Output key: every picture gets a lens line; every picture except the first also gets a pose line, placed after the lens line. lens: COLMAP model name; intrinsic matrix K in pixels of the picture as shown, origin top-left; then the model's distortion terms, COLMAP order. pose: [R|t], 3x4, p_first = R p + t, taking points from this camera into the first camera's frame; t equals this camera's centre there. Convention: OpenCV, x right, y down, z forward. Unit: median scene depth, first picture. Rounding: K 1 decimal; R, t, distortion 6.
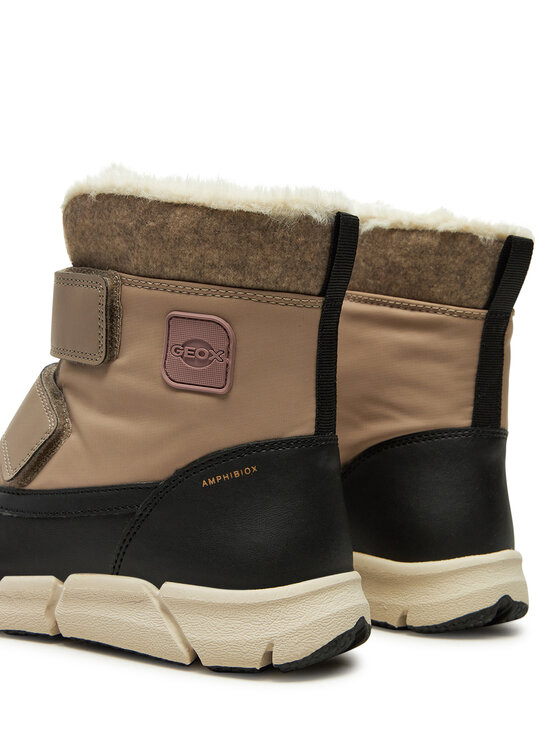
lens RADIAL K [[1500.9, 0, 283.9], [0, 1500.9, 368.6], [0, 0, 1]] dist [-0.056118, 0.000000]
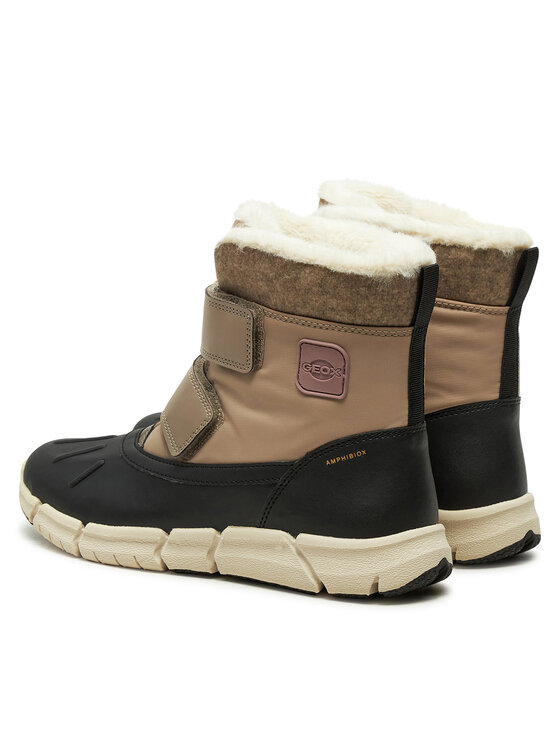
lens RADIAL K [[1682.6, 0, 277.3], [0, 1682.6, 374.0], [0, 0, 1]] dist [-0.170588, 0.000000]
pose [[0.997682, -0.011883, -0.067000, 0.005214], [0.015629, 0.998326, 0.055677, -0.090809], [0.066226, -0.056595, 0.996198, -0.533732]]
